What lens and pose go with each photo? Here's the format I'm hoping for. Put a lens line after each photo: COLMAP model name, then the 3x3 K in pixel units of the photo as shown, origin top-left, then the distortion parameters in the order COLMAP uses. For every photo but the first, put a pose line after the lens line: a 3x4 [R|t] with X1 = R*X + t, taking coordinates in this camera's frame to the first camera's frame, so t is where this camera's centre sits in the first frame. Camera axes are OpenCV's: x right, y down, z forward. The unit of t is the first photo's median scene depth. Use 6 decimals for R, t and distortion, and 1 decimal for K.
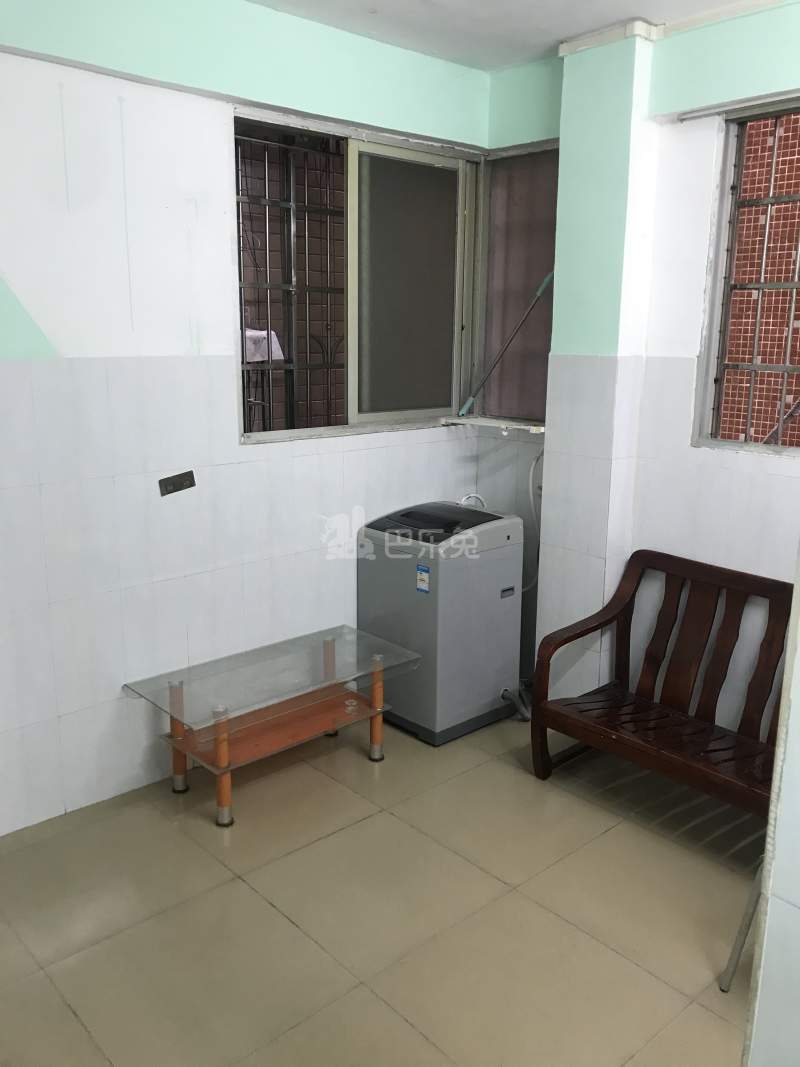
lens RADIAL K [[874.6, 0, 405.0], [0, 874.6, 526.5], [0, 0, 1]] dist [0.022346, -0.043324]
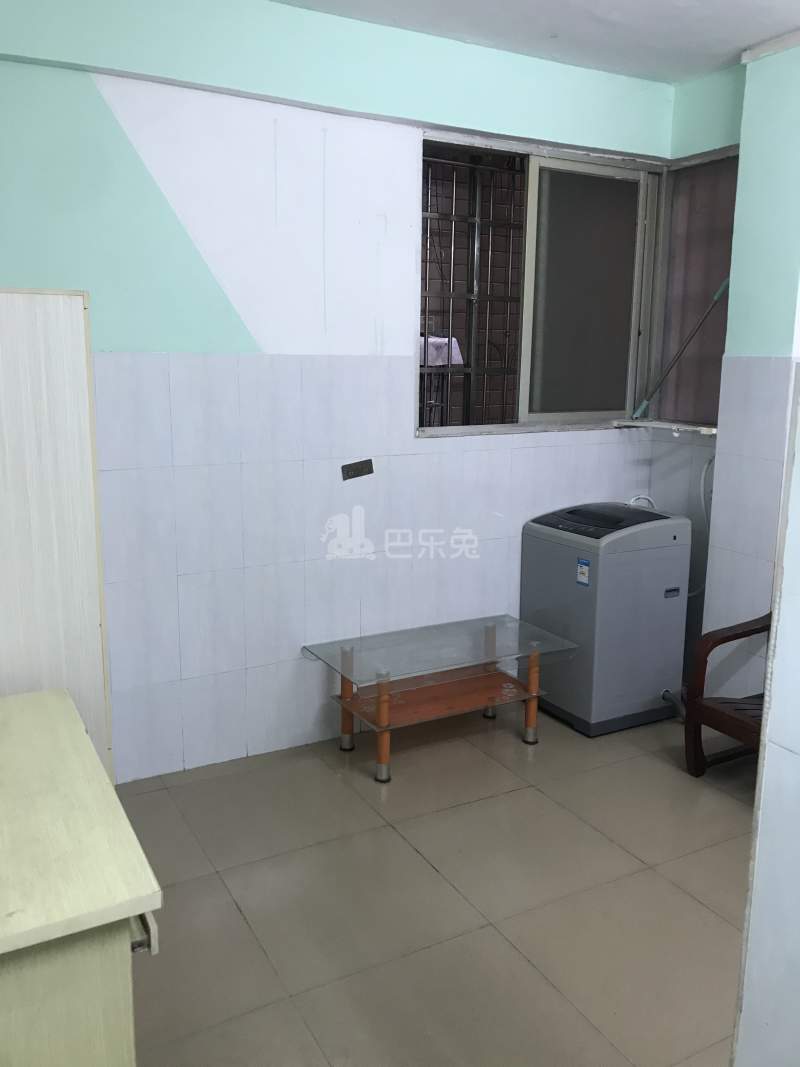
lens RADIAL K [[874.6, 0, 398.6], [0, 874.6, 526.8], [0, 0, 1]] dist [0.022346, -0.043324]
pose [[0.971675, 0.041800, -0.232596, 0.046242], [-0.049181, 0.998451, -0.026020, 0.044019], [0.231148, 0.036723, 0.972225, -0.057763]]
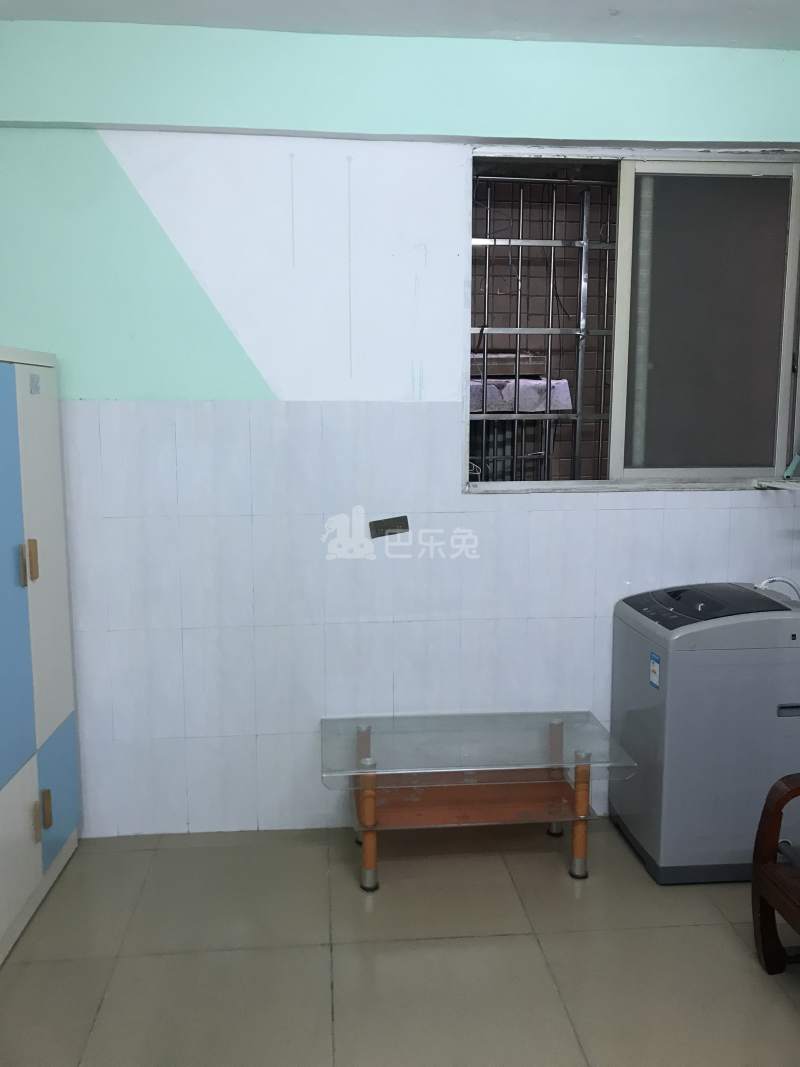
lens RADIAL K [[874.6, 0, 409.0], [0, 874.6, 523.5], [0, 0, 1]] dist [0.022346, -0.043324]
pose [[0.794429, 0.067762, -0.603565, 0.316105], [-0.122502, 0.991210, -0.049958, -0.005896], [0.594875, 0.113626, 0.795747, 0.198458]]
